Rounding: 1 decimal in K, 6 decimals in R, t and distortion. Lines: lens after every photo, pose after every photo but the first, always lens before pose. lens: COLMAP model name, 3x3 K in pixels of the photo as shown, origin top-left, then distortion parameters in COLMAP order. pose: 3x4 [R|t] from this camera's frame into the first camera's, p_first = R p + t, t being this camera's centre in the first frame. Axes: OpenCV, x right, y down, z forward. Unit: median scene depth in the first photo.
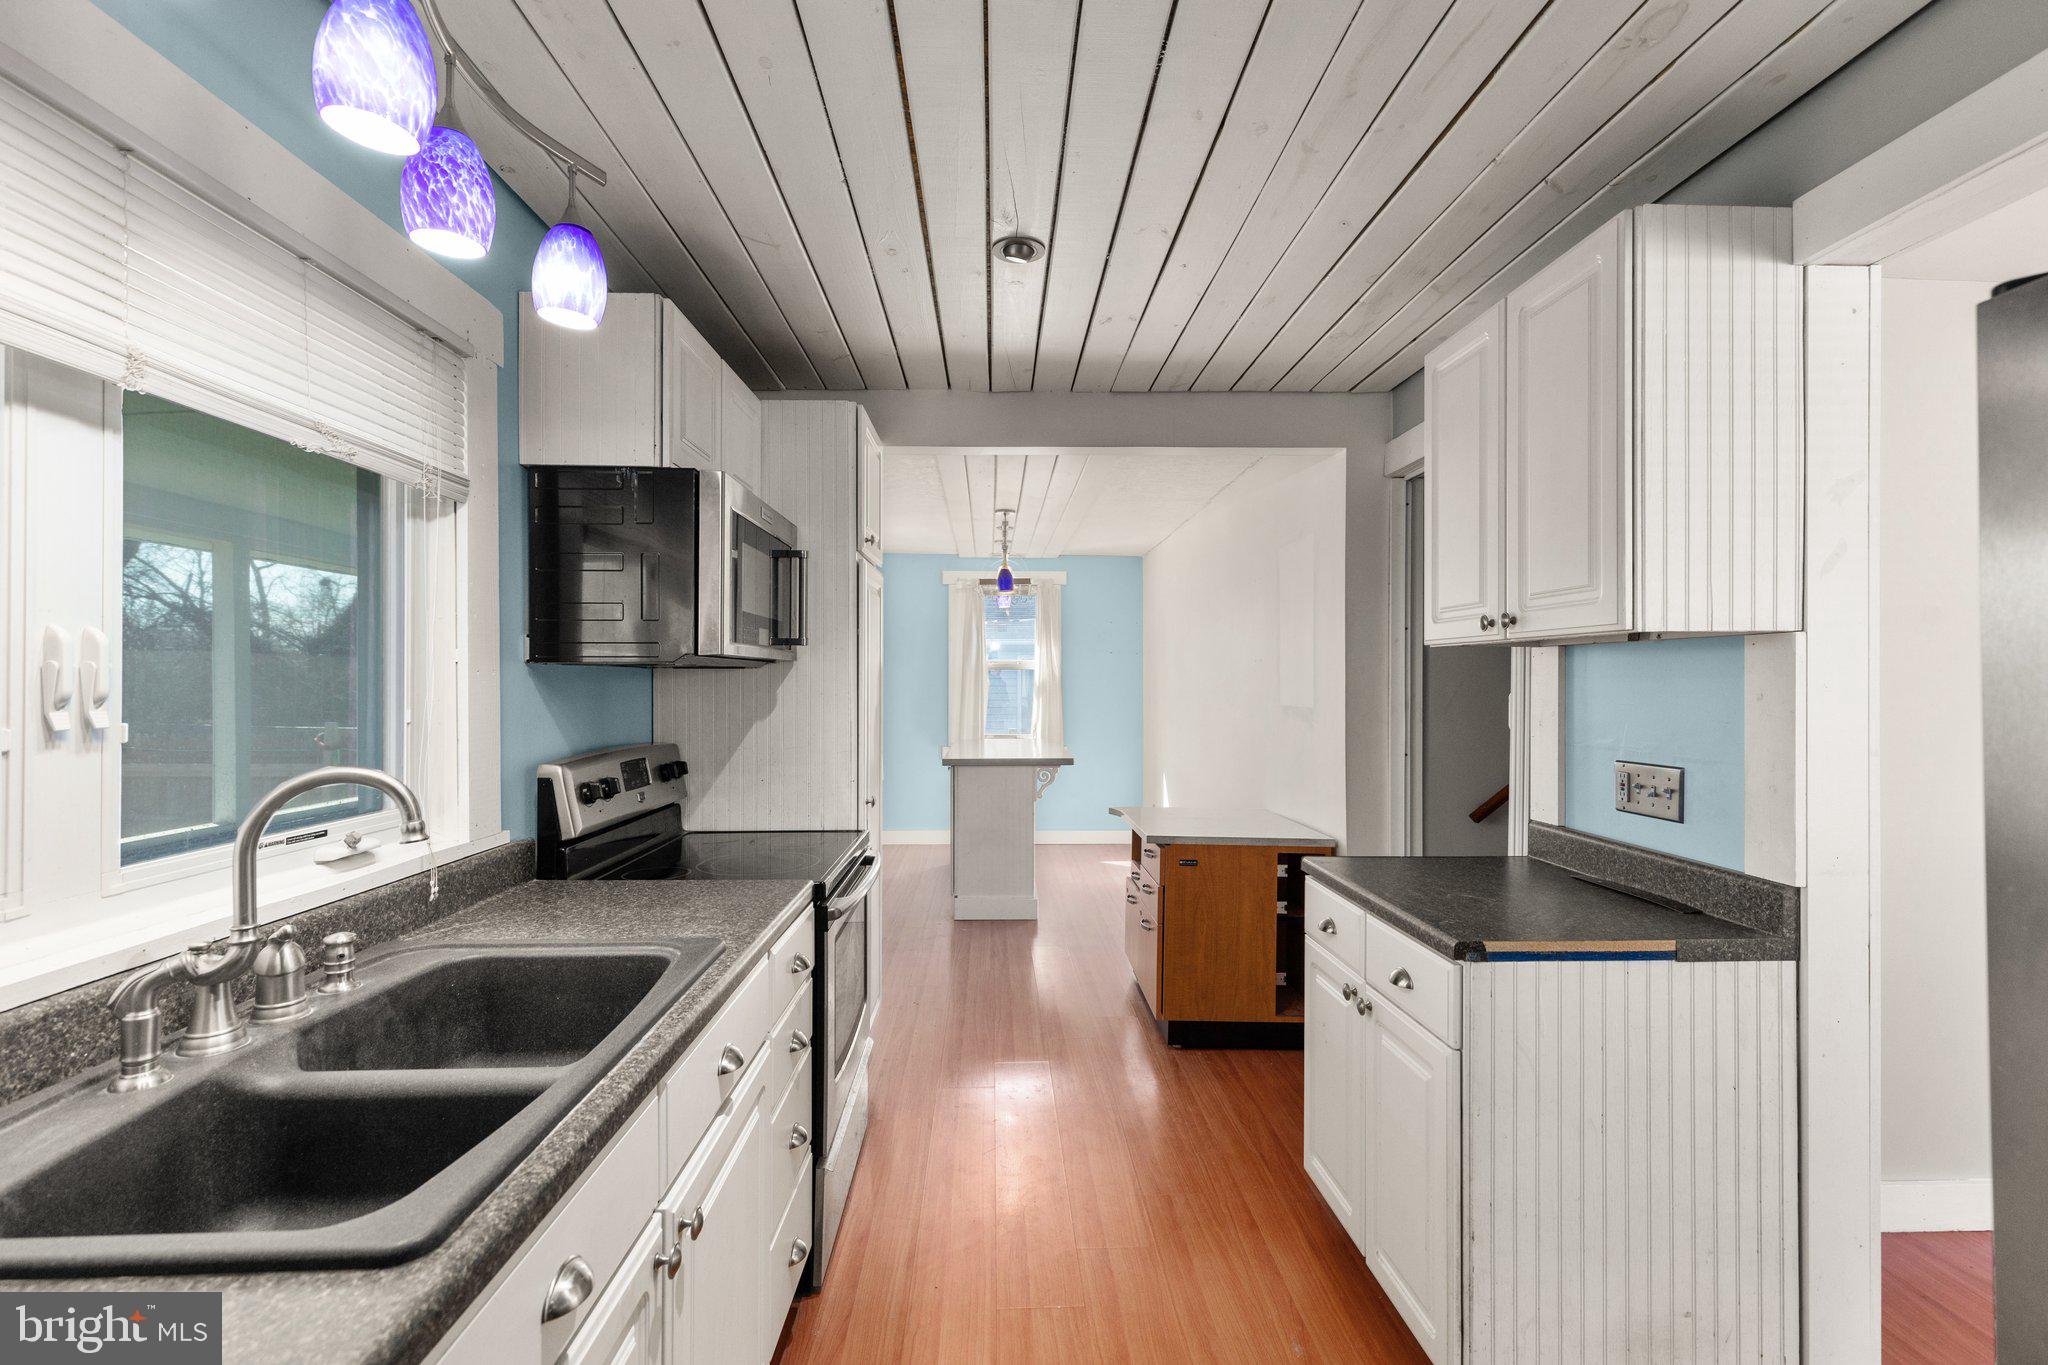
lens RADIAL K [[937.3, 0, 1022.7], [0, 937.3, 704.6], [0, 0, 1]] dist [0.010250, -0.000008]
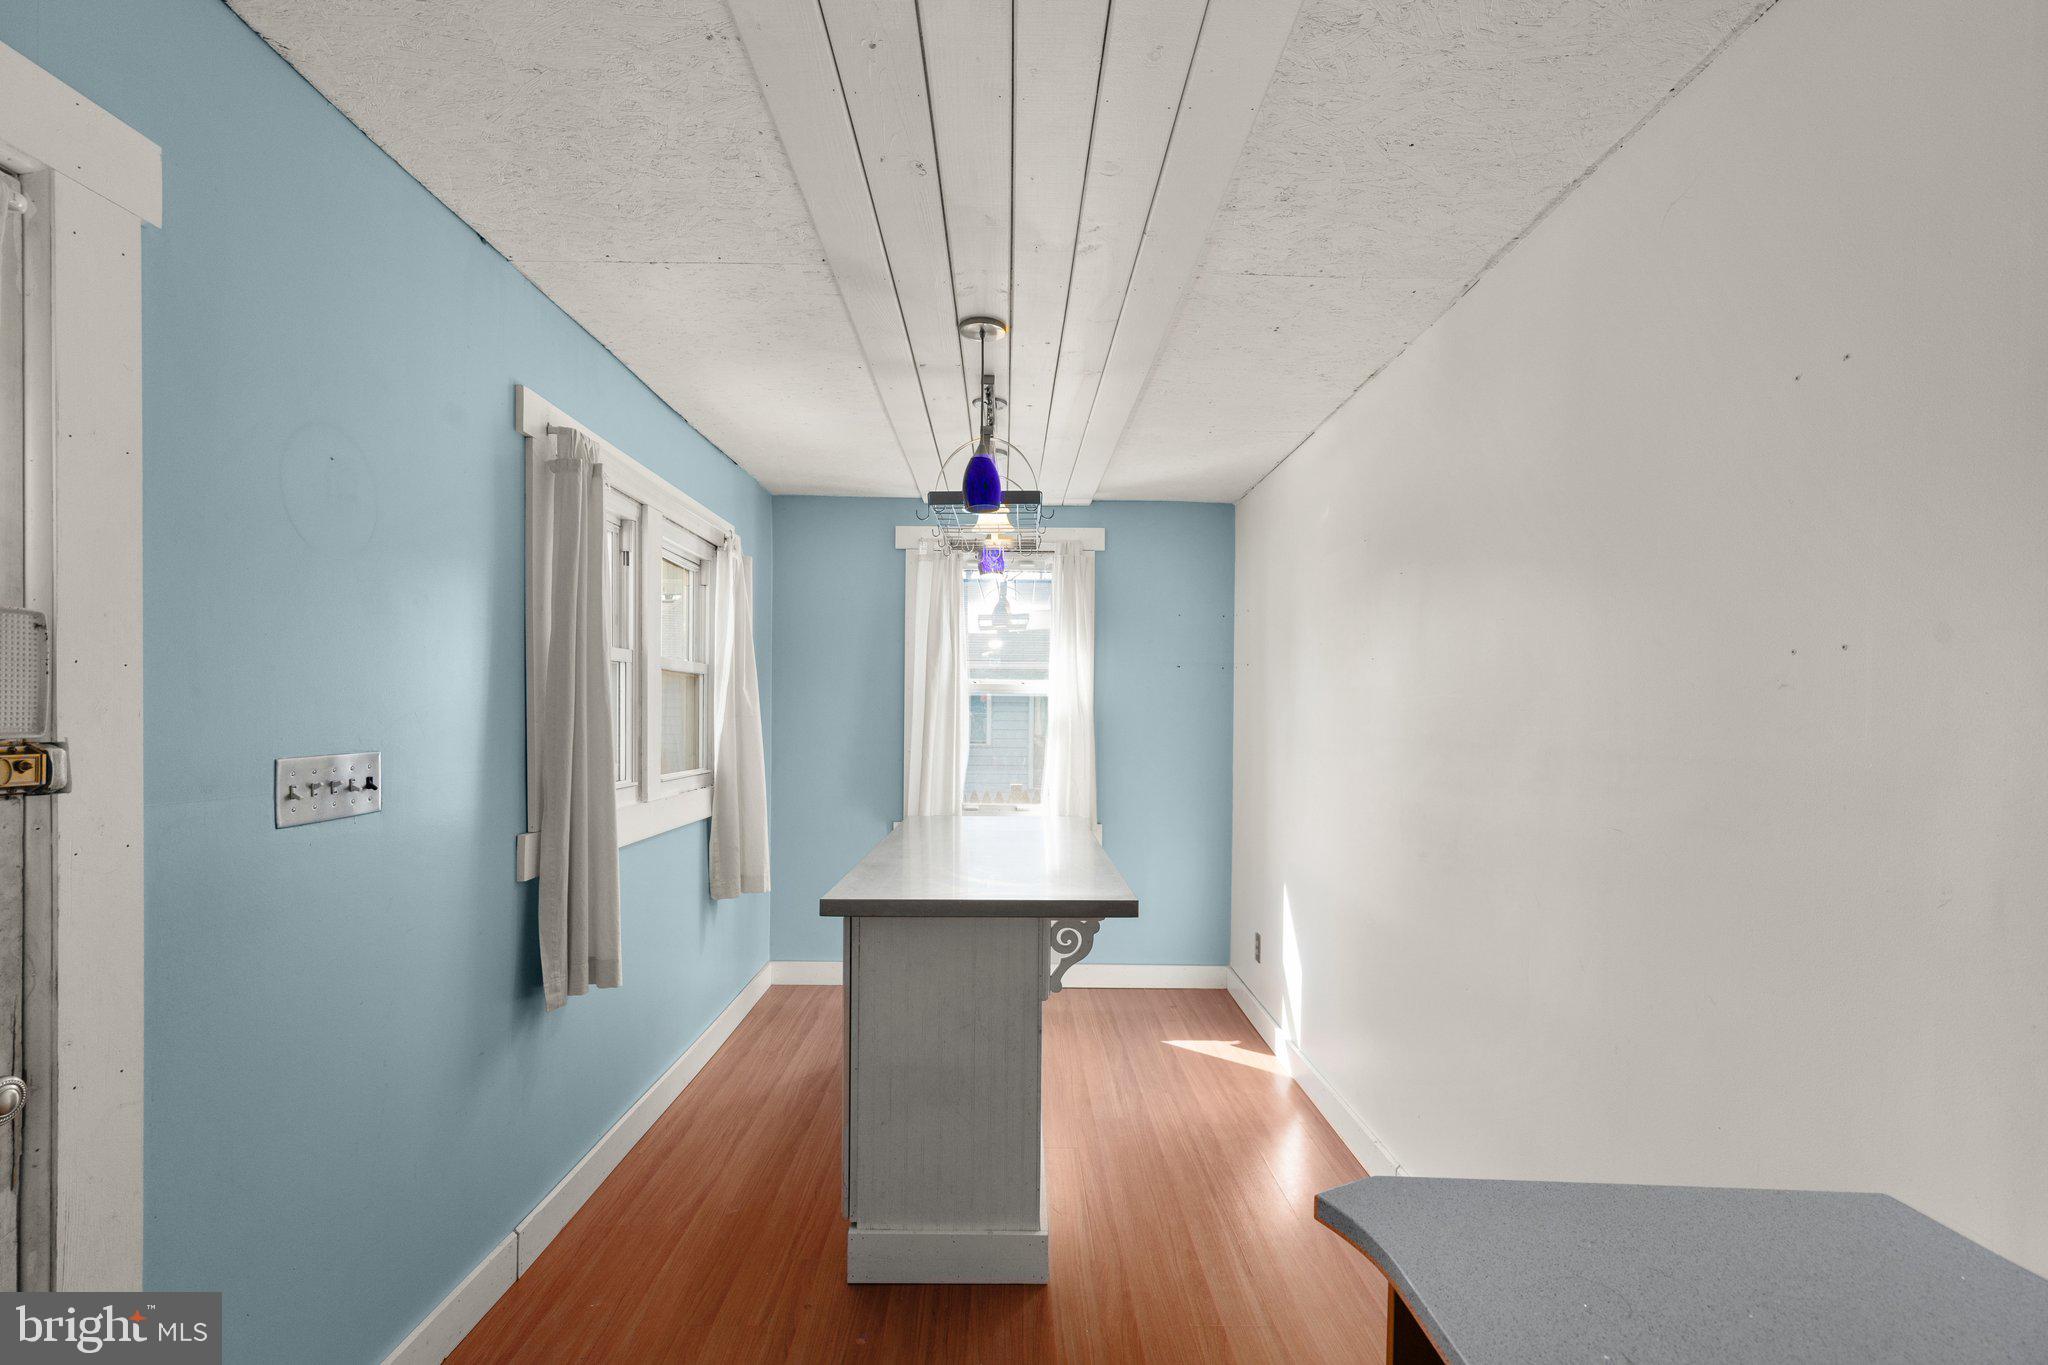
lens RADIAL K [[937.3, 0, 1022.7], [0, 937.3, 704.6], [0, 0, 1]] dist [0.010250, -0.000008]
pose [[0.999811, 0.008091, -0.017705, 0.009106], [-0.008715, 0.999334, -0.035442, -0.013457], [0.017406, 0.035589, 0.999215, 0.536172]]
